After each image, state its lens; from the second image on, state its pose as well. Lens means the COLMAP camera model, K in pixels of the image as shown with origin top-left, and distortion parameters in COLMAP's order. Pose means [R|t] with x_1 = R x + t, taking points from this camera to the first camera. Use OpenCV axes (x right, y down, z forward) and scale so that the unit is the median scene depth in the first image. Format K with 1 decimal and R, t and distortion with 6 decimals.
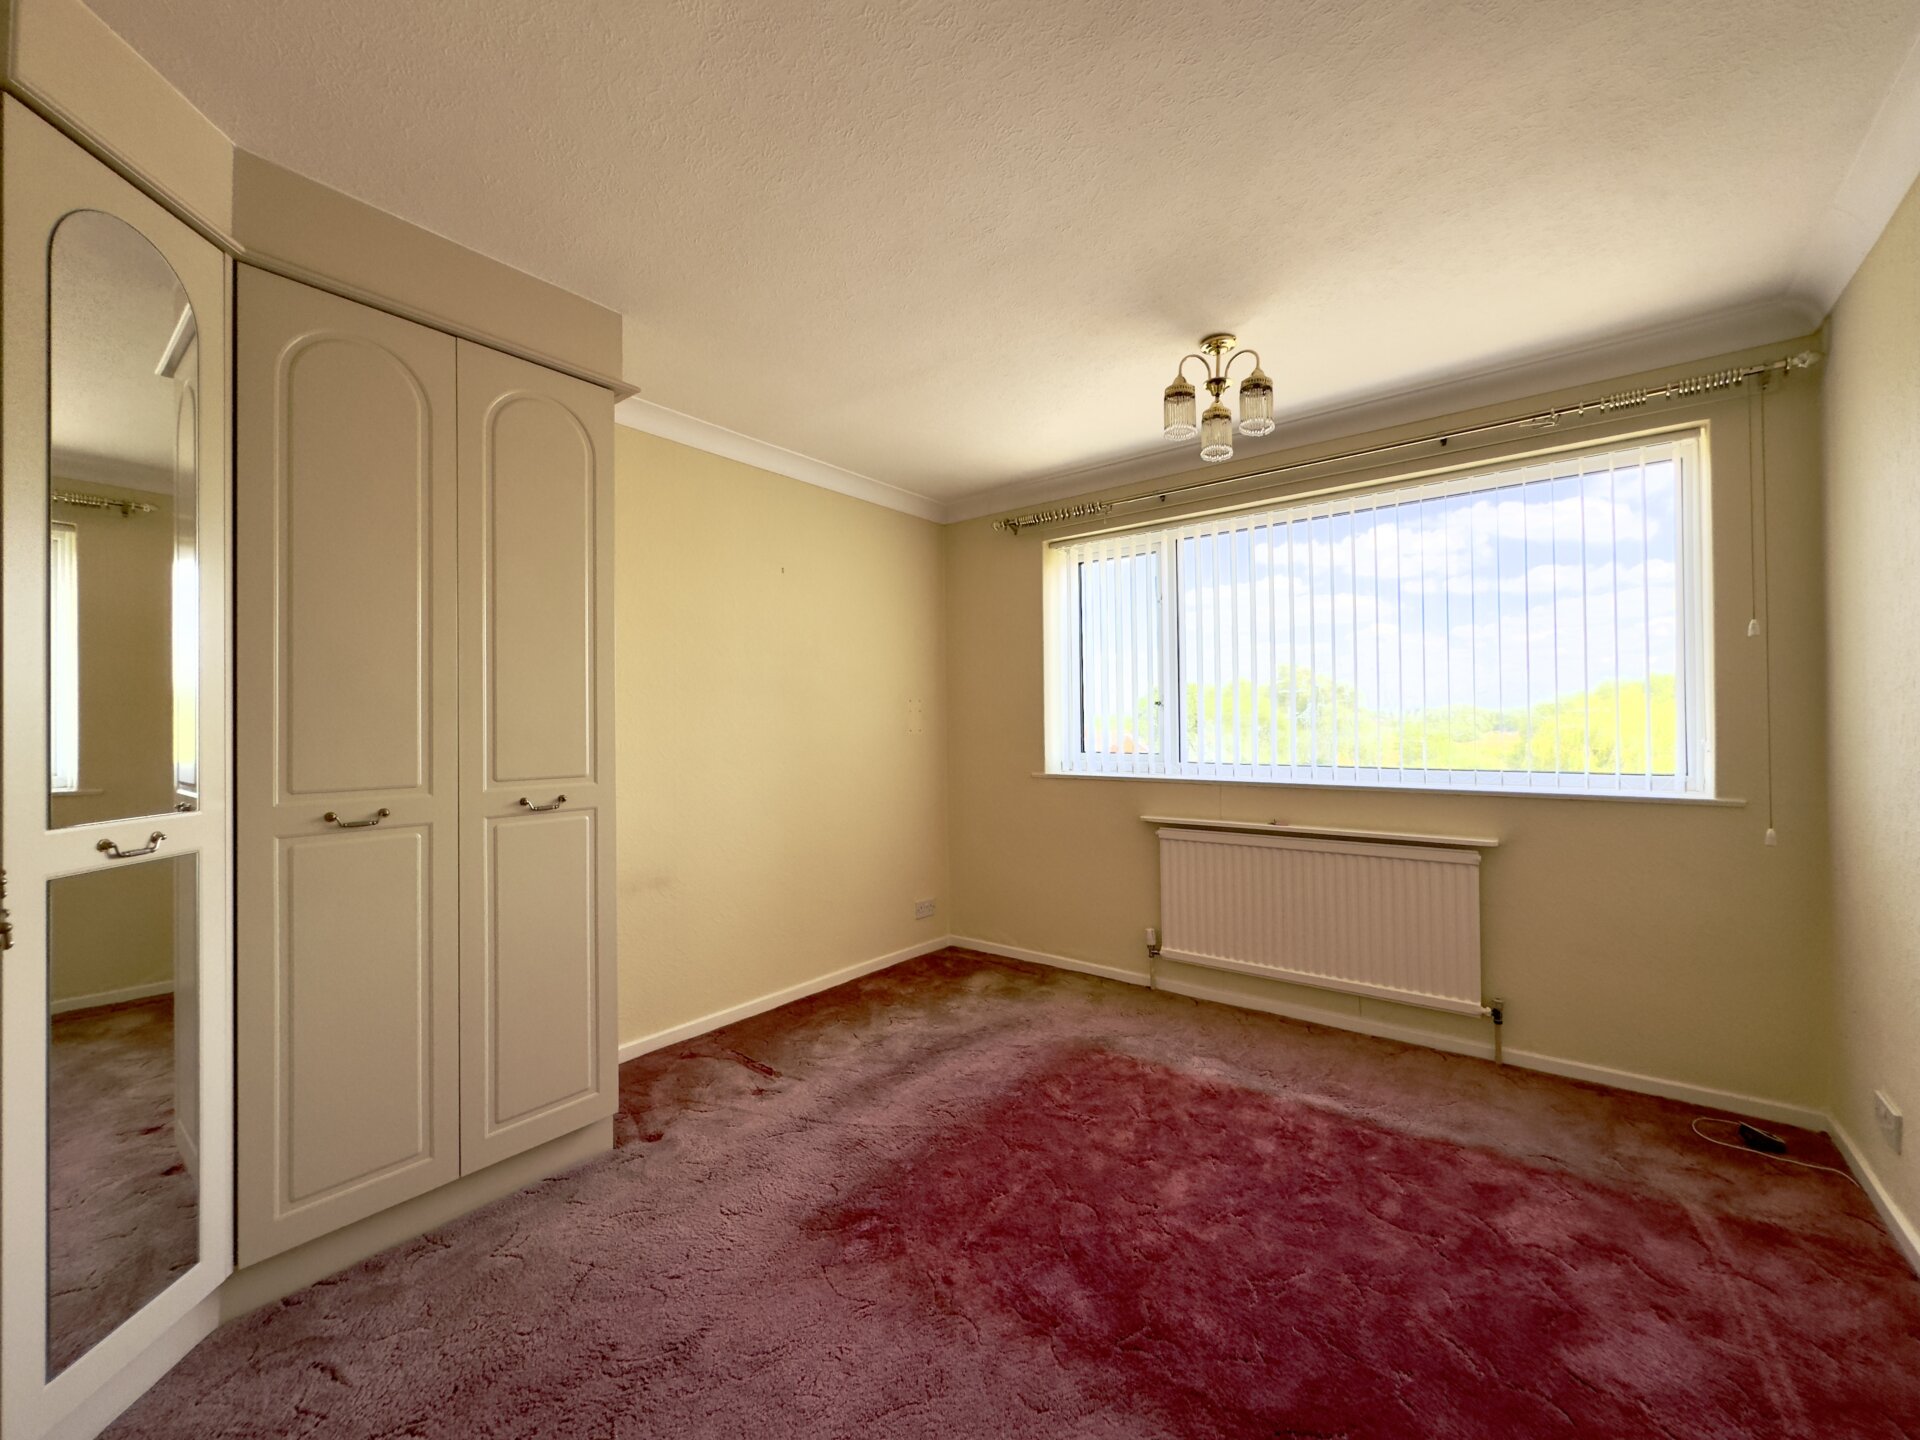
lens RADIAL K [[765.2, 0, 958.5], [0, 765.2, 718.1], [0, 0, 1]] dist [-0.001692, -0.000266]
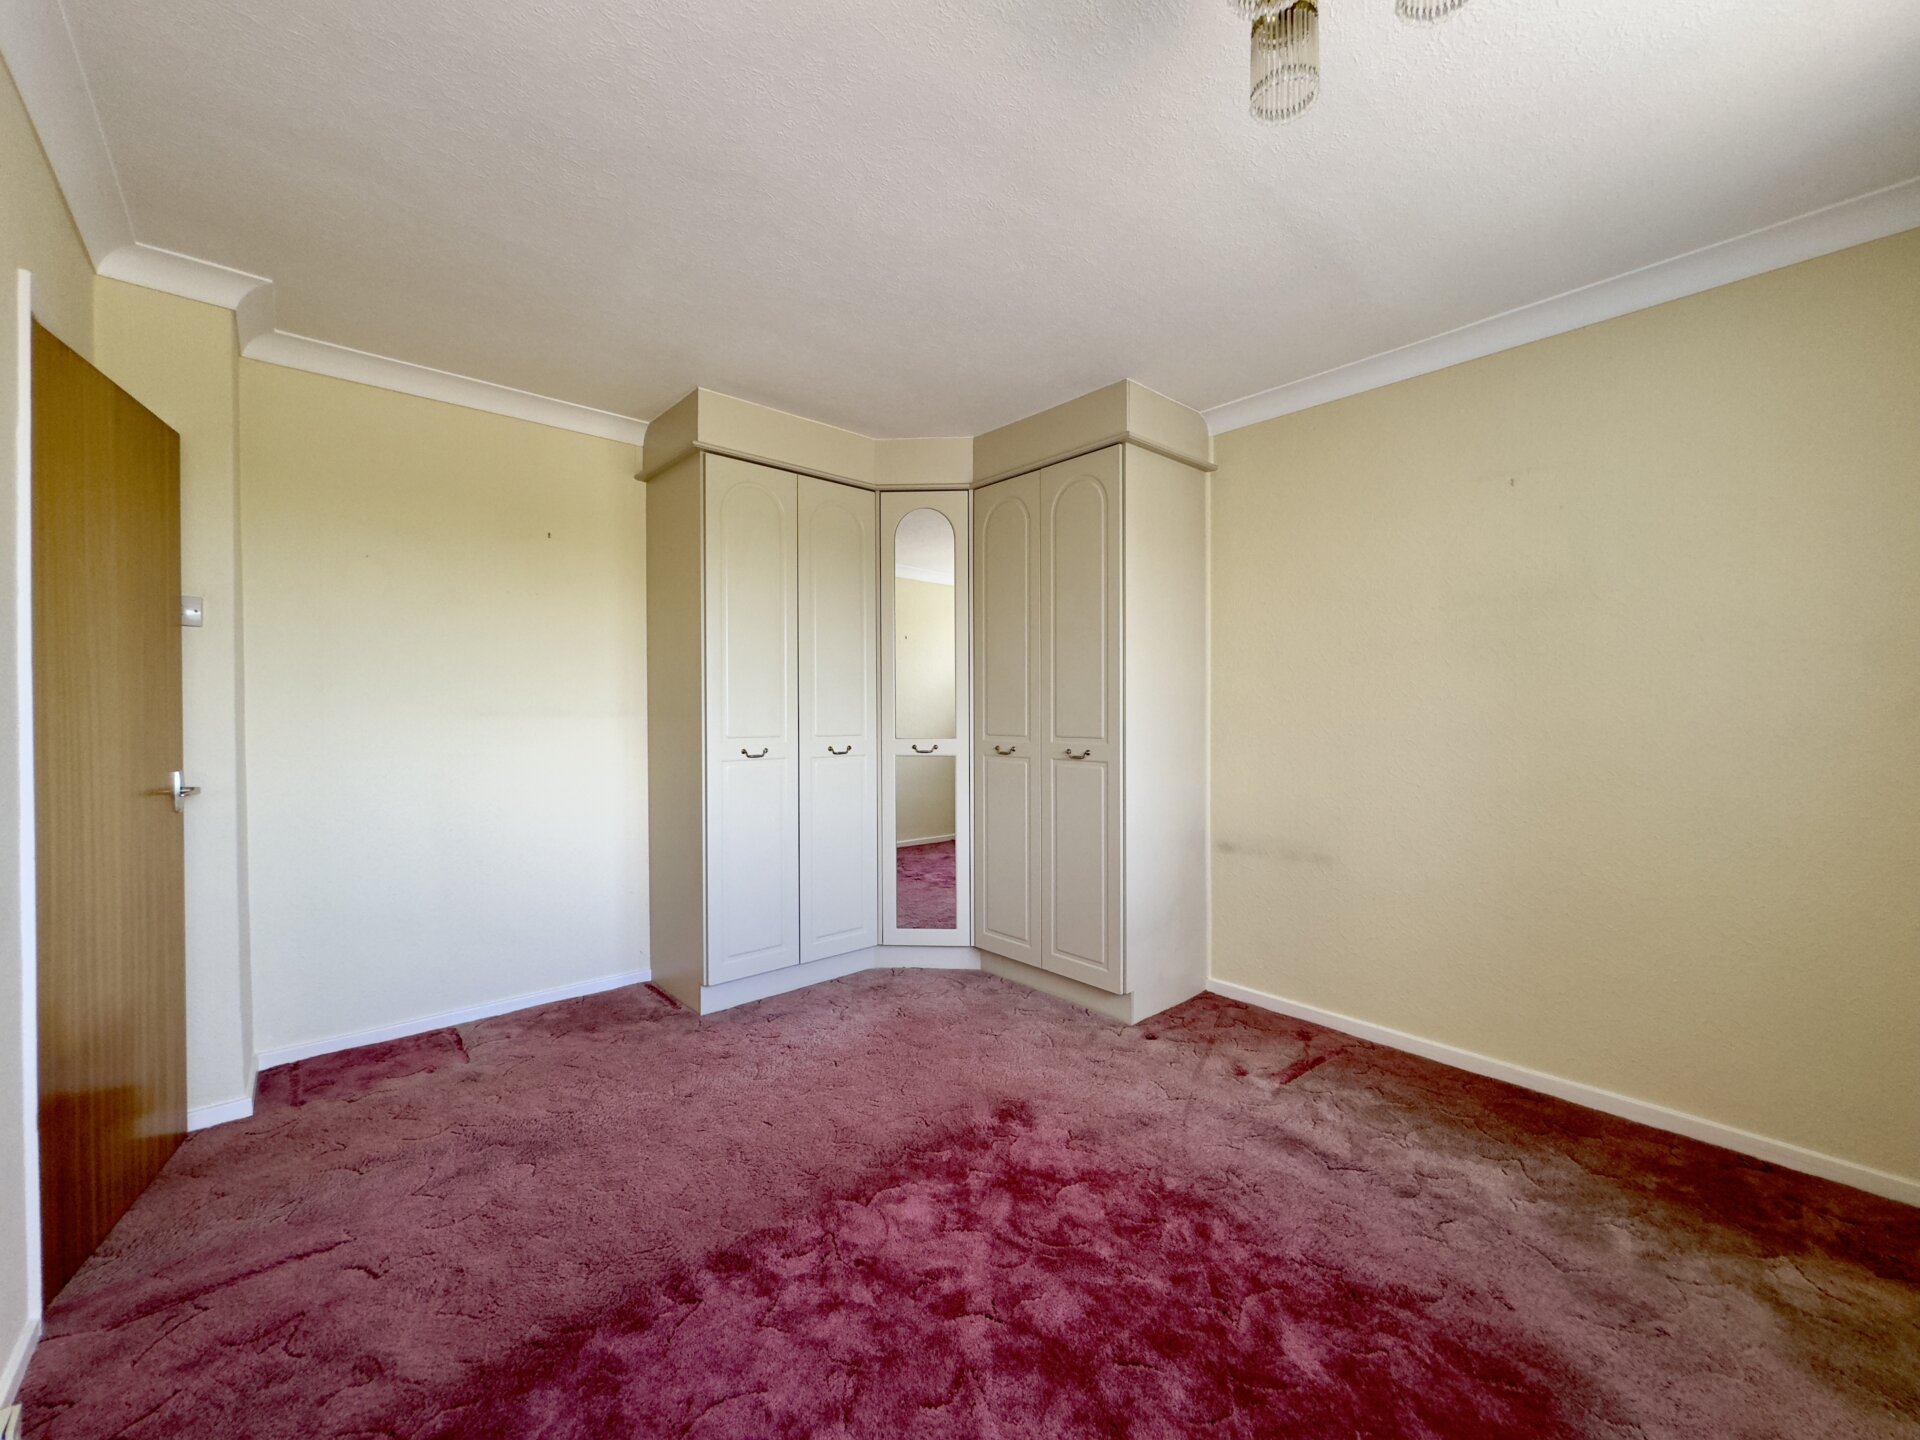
lens RADIAL K [[765.2, 0, 958.5], [0, 765.2, 718.1], [0, 0, 1]] dist [-0.001692, -0.000266]
pose [[-0.178867, 0.025753, -0.983536, 0.343958], [0.016009, 0.999601, 0.023262, 0.001169], [0.983743, -0.011585, -0.179208, 0.372961]]
